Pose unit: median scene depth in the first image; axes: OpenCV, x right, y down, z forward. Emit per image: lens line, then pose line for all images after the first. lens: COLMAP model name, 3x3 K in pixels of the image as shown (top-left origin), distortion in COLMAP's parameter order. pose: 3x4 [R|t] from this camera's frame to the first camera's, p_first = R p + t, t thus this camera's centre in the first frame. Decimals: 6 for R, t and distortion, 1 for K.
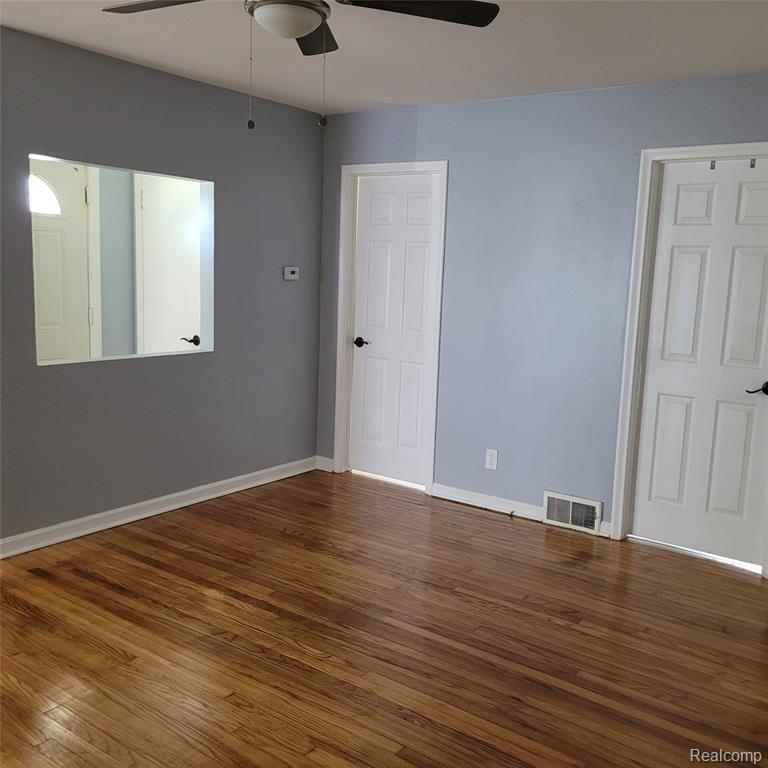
lens RADIAL K [[776.3, 0, 392.5], [0, 776.3, 382.3], [0, 0, 1]] dist [0.044381, -0.000948]
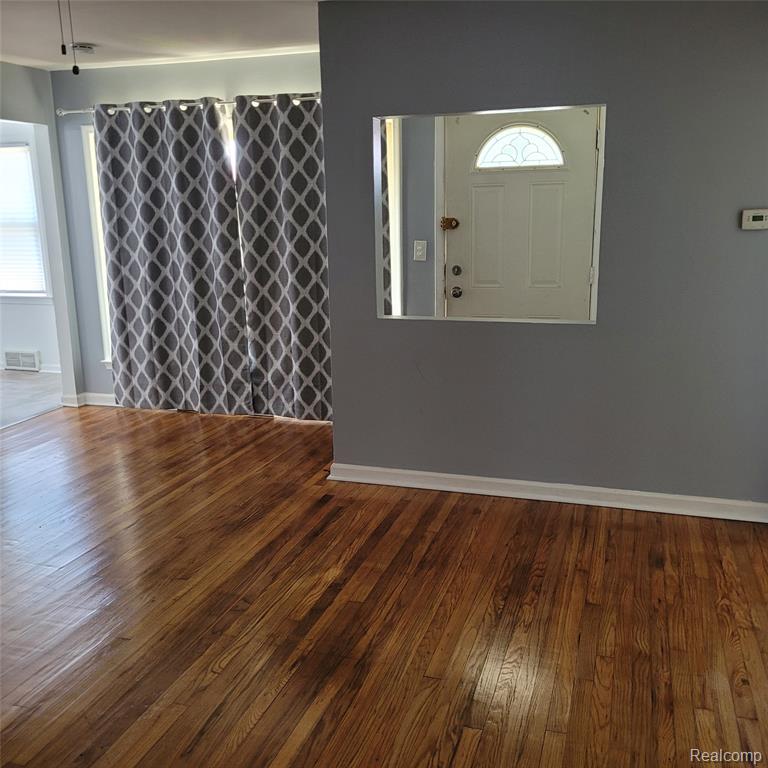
lens RADIAL K [[777.4, 0, 380.7], [0, 777.4, 381.2], [0, 0, 1]] dist [0.038844, -0.042094]
pose [[0.304101, 0.163987, -0.938419, 0.588202], [-0.114165, 0.984247, 0.134999, -0.082873], [0.945774, 0.066081, 0.318032, 0.703167]]
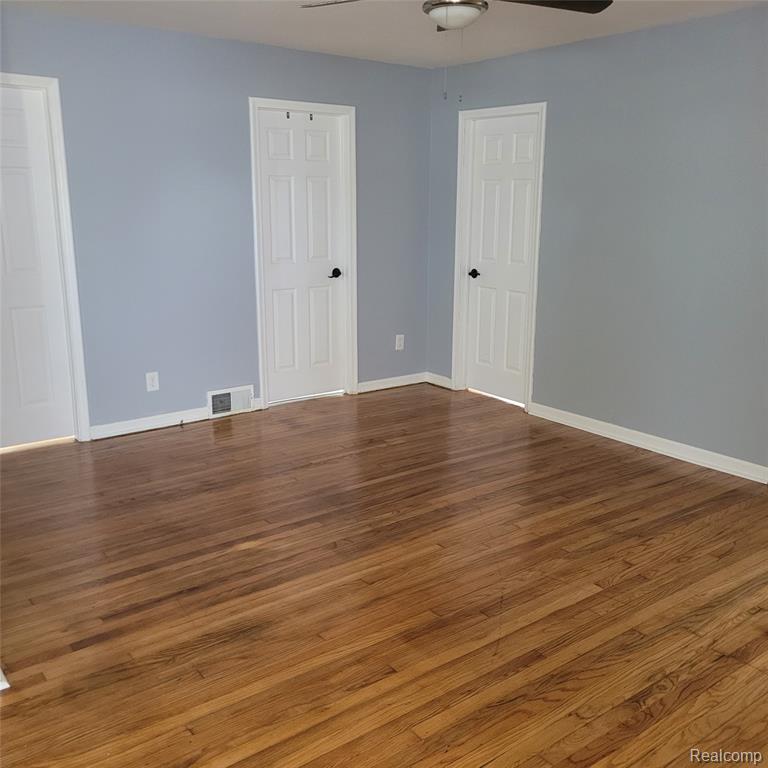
lens RADIAL K [[777.4, 0, 380.7], [0, 777.4, 381.2], [0, 0, 1]] dist [0.038844, -0.042094]
pose [[0.289014, -0.256677, 0.922273, -0.979798], [0.147799, 0.963799, 0.221918, -0.116431], [-0.945847, 0.072173, 0.316488, 0.485607]]
